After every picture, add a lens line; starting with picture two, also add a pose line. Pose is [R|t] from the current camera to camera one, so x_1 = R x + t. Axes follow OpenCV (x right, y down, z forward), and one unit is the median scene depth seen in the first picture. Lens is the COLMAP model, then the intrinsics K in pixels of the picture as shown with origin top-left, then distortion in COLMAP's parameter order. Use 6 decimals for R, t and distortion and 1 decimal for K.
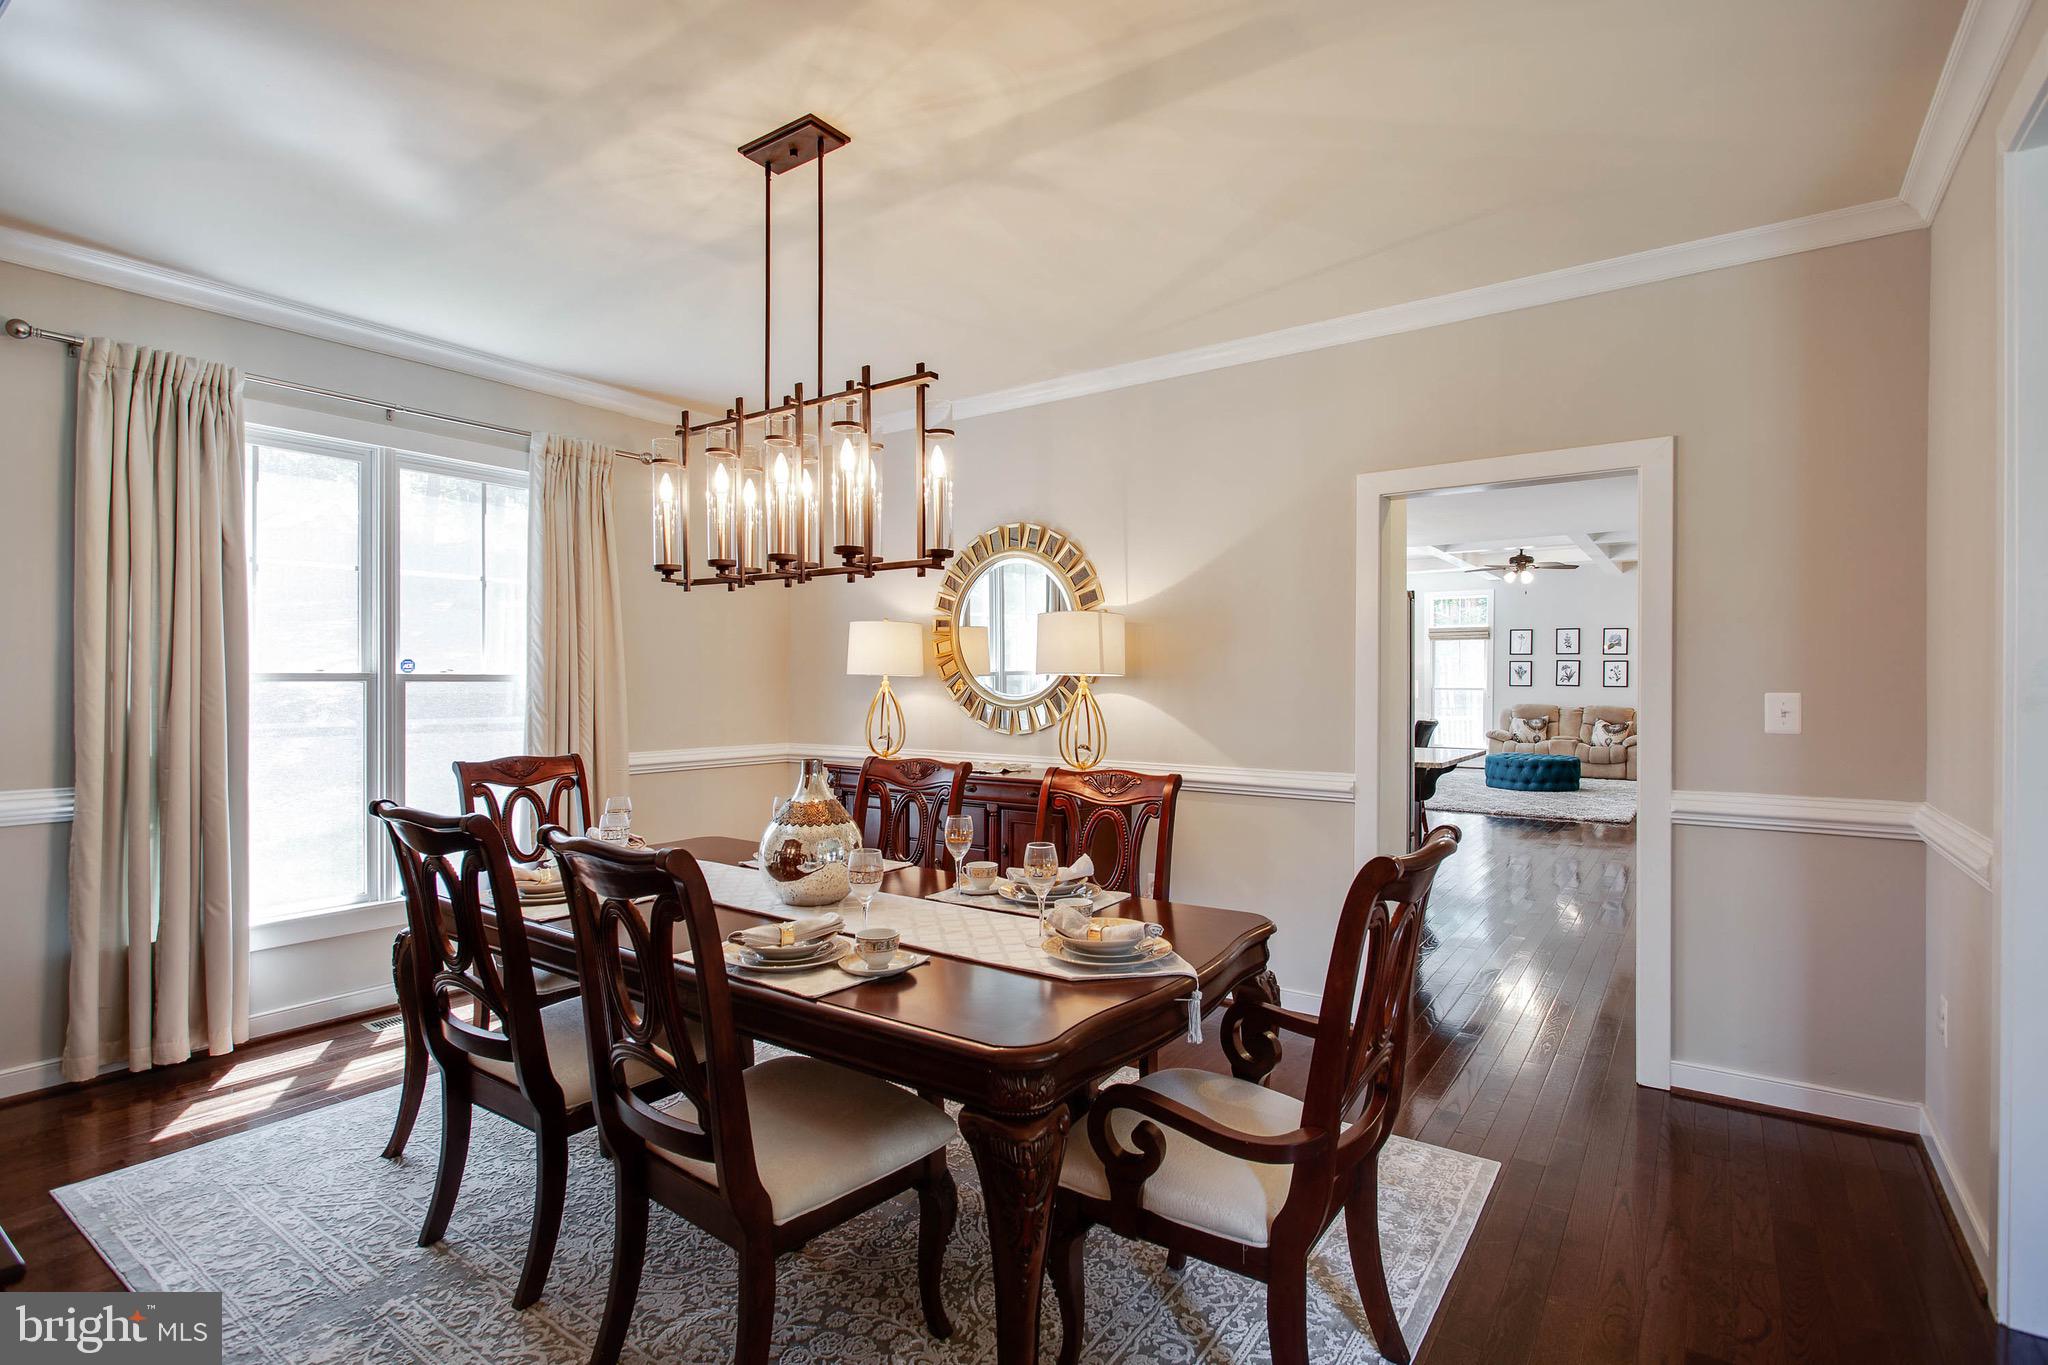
lens RADIAL K [[988.3, 0, 1022.8], [0, 988.3, 693.1], [0, 0, 1]] dist [-0.002246, -0.001929]
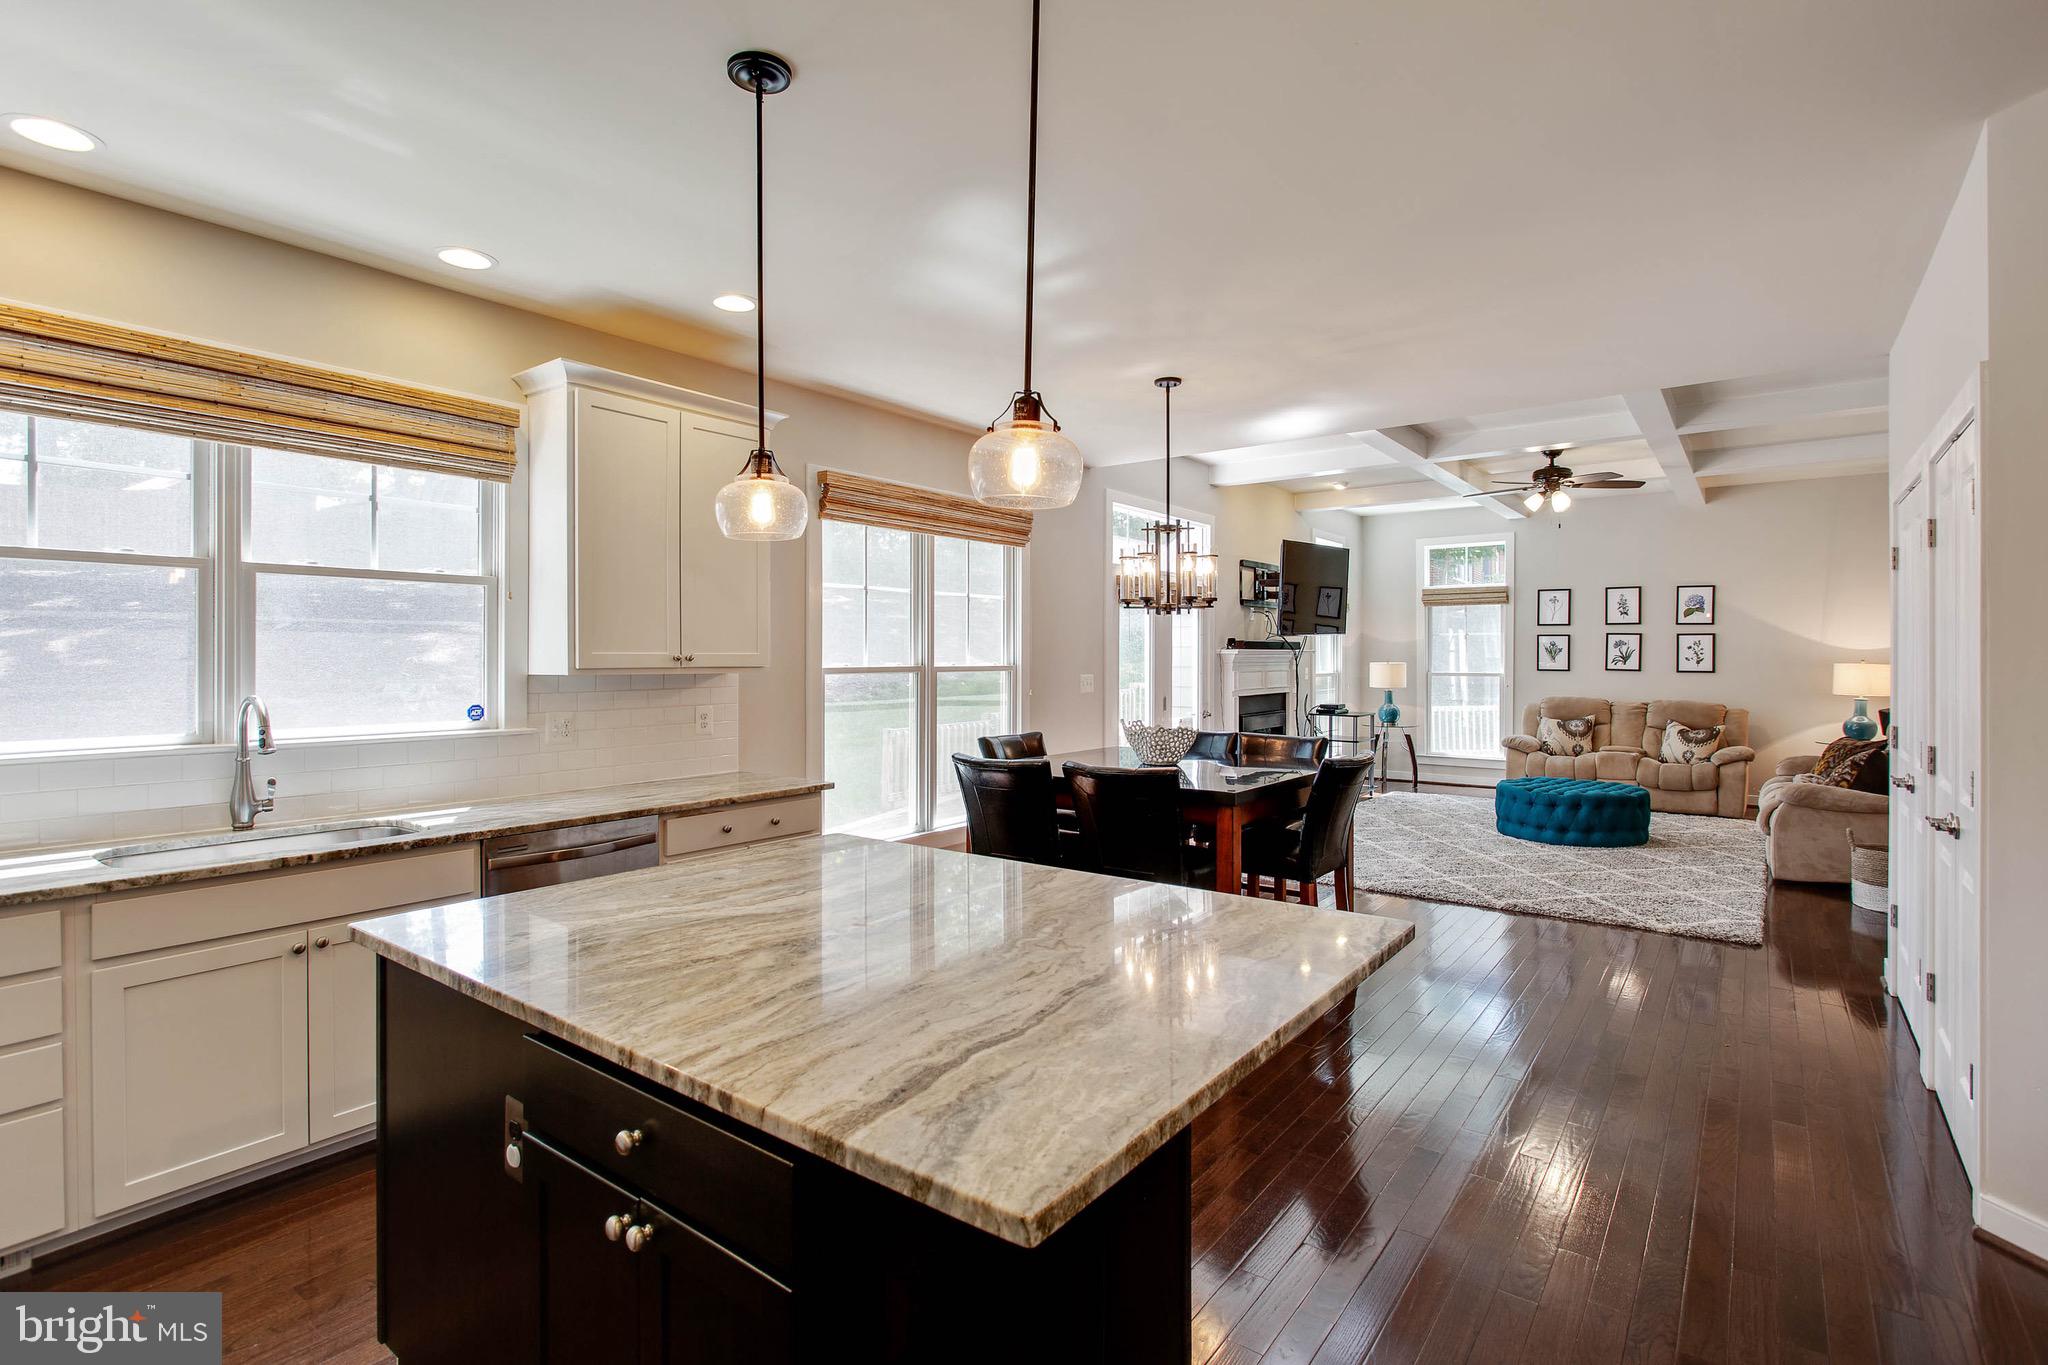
lens RADIAL K [[988.3, 0, 1021.4], [0, 988.3, 669.6], [0, 0, 1]] dist [-0.002246, -0.001929]
pose [[0.999484, -0.003055, -0.031973, 0.157985], [0.002974, 0.999992, -0.002578, -0.007575], [0.031981, 0.002481, 0.999485, 0.304980]]
